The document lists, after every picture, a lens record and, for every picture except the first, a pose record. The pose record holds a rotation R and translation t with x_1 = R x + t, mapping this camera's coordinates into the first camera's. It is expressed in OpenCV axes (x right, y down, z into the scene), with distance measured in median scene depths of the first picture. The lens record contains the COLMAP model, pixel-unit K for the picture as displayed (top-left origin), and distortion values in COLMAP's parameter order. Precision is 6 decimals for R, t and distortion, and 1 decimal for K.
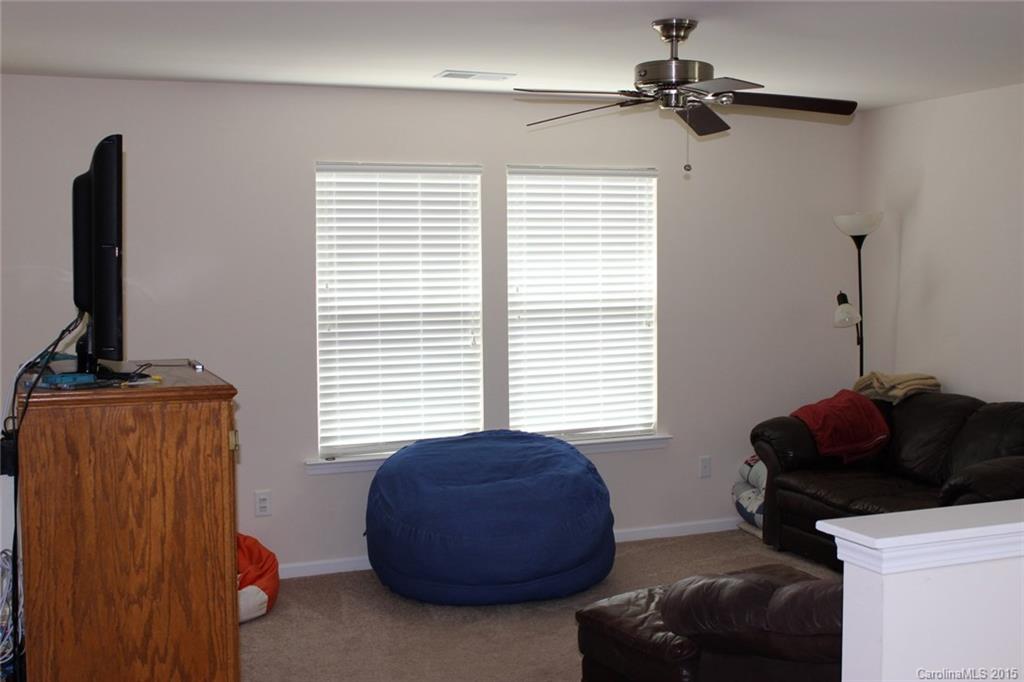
lens RADIAL K [[1284.5, 0, 513.0], [0, 1284.5, 326.4], [0, 0, 1]] dist [-0.006326, -0.012642]
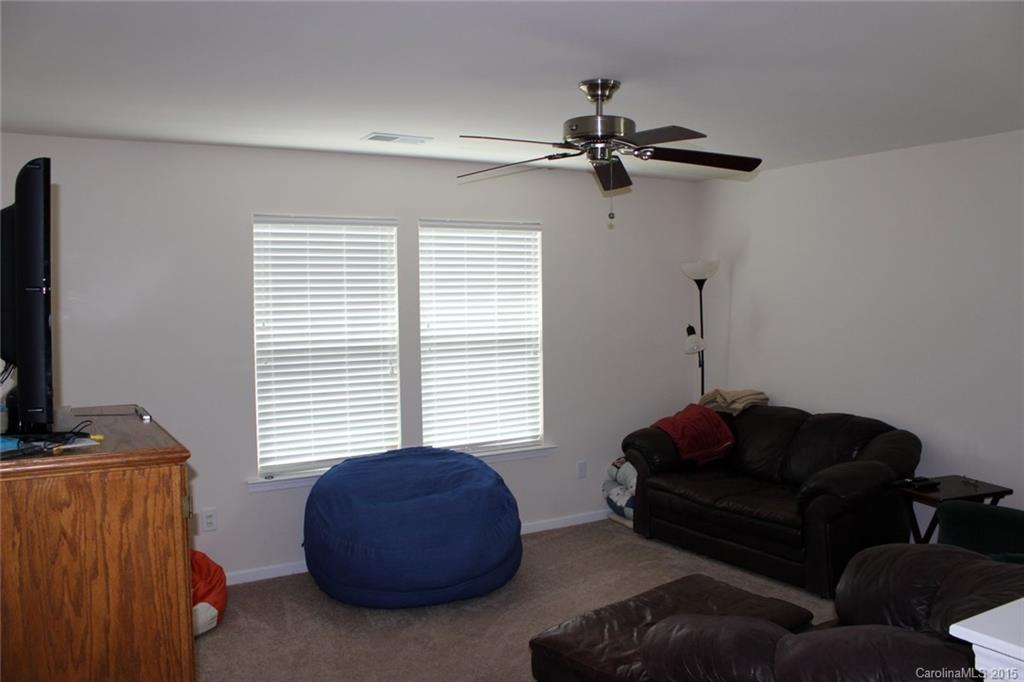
lens RADIAL K [[888.4, 0, 512.0], [0, 888.4, 341.0], [0, 0, 1]] dist [-0.132377, 0.140275]
pose [[0.988206, -0.011984, 0.152658, -0.047874], [0.012659, 0.999914, -0.003452, -0.011777], [-0.152603, 0.005343, 0.988273, 0.205133]]
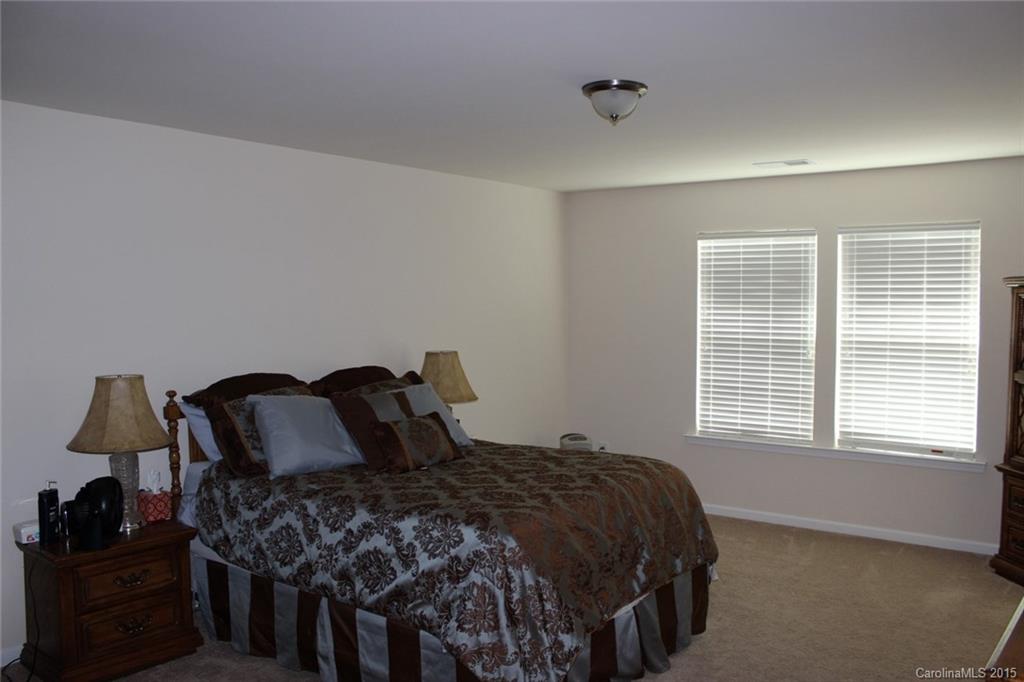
lens RADIAL K [[888.4, 0, 512.0], [0, 888.4, 341.0], [0, 0, 1]] dist [-0.132377, 0.140275]
pose [[0.495394, 0.051403, -0.867146, 0.625306], [-0.050549, 0.998262, 0.030297, -0.024145], [0.867197, 0.028824, 0.497131, 0.313642]]
